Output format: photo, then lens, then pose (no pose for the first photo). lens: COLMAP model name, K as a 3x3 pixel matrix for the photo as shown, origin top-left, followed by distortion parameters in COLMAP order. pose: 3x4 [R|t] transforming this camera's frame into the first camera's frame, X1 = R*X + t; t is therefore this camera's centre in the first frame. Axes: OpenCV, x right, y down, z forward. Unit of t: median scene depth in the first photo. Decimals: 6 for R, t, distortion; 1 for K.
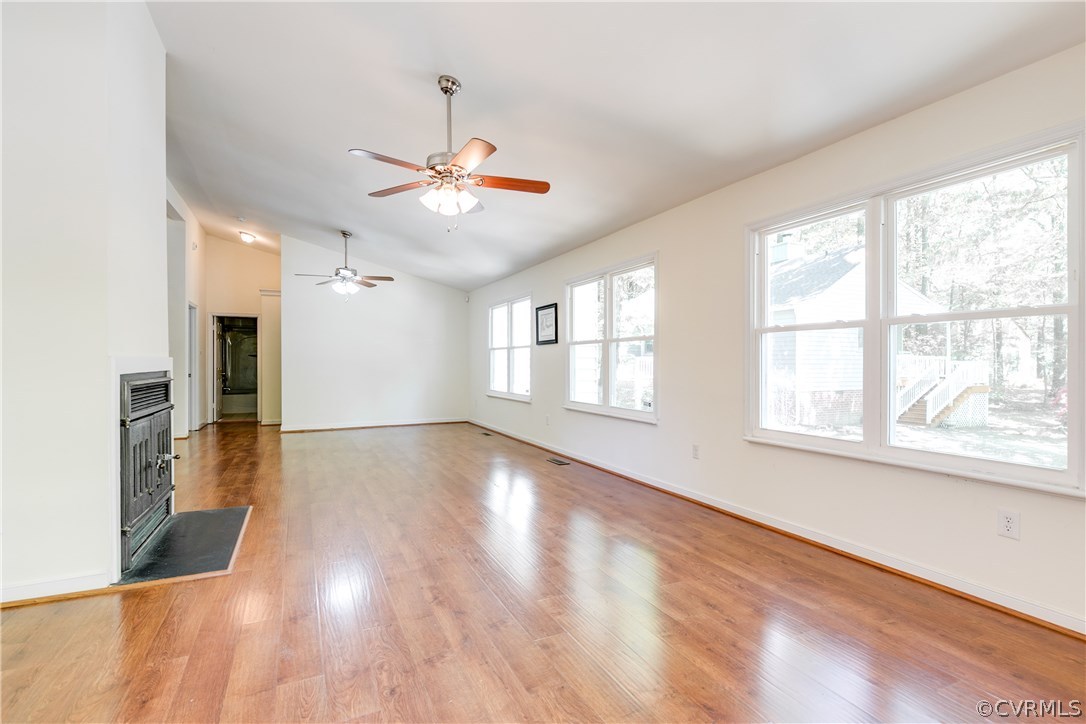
lens RADIAL K [[508.4, 0, 543.0], [0, 508.4, 362.0], [0, 0, 1]] dist [-0.000039, -0.000026]
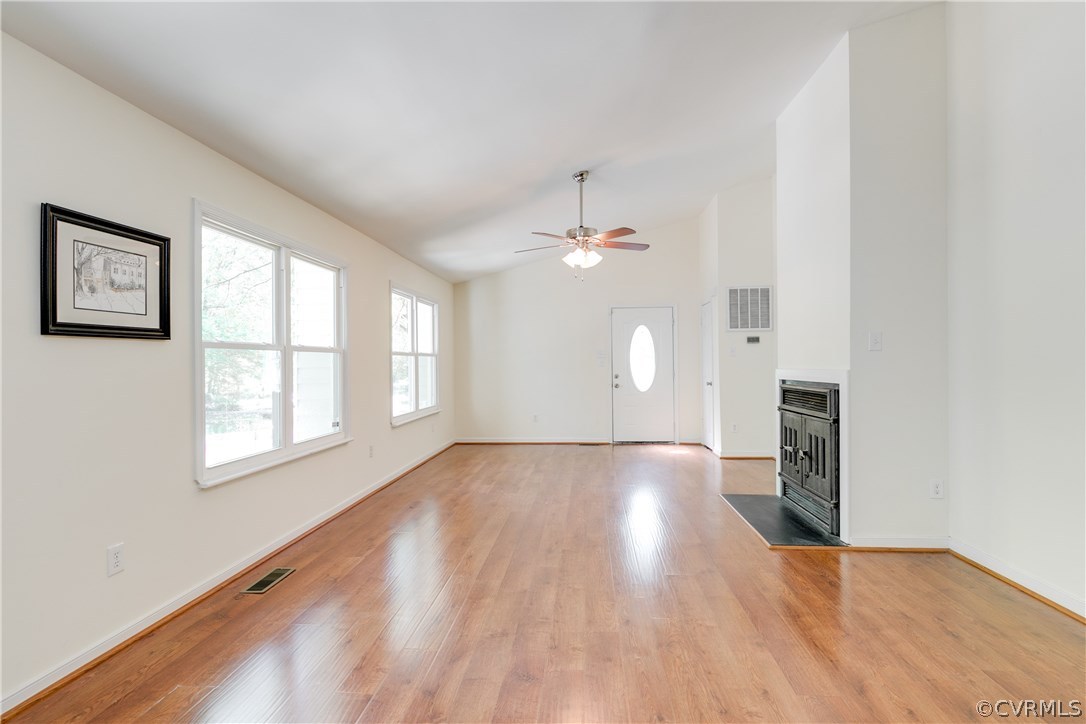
lens RADIAL K [[533.6, 0, 543.0], [0, 533.6, 362.0], [0, 0, 1]] dist [0.000934, 0.000273]
pose [[-0.859961, 0.011730, 0.510224, -0.440726], [0.012363, 0.999921, -0.002151, -0.014997], [-0.510209, 0.004458, -0.860039, 1.213341]]
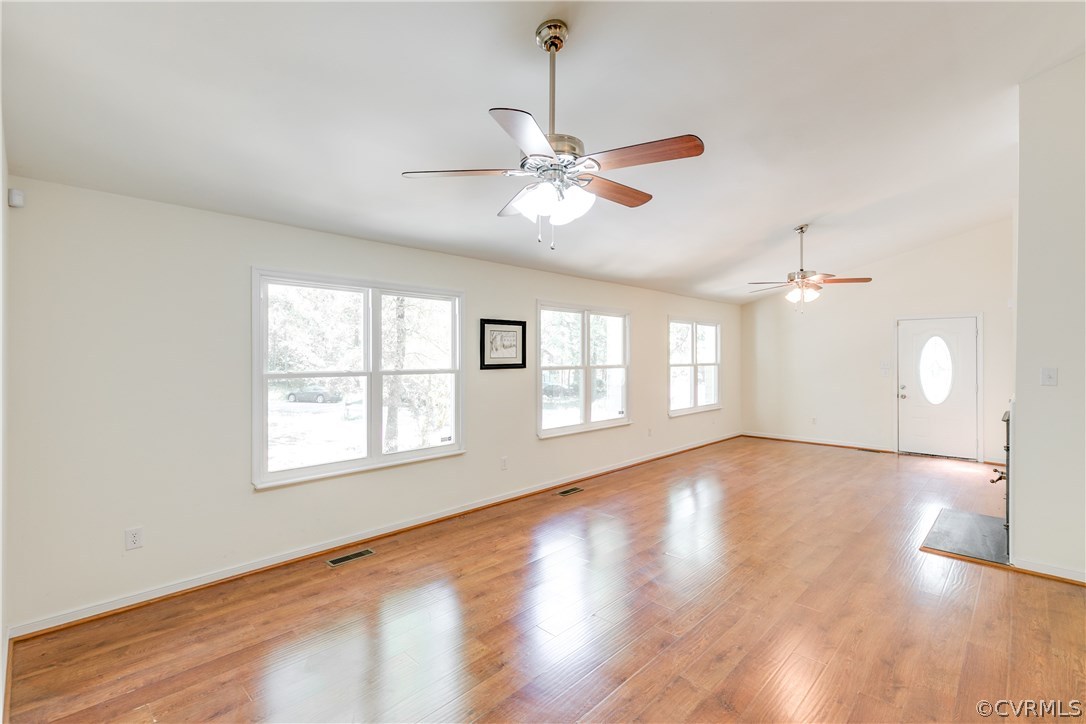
lens RADIAL K [[482.5, 0, 543.0], [0, 482.5, 362.0], [0, 0, 1]] dist [0.020028, -0.000231]
pose [[-0.339520, -0.005982, 0.940580, -0.755020], [0.002743, 0.999969, 0.007350, -0.053361], [-0.940595, 0.005076, -0.339493, 1.253013]]
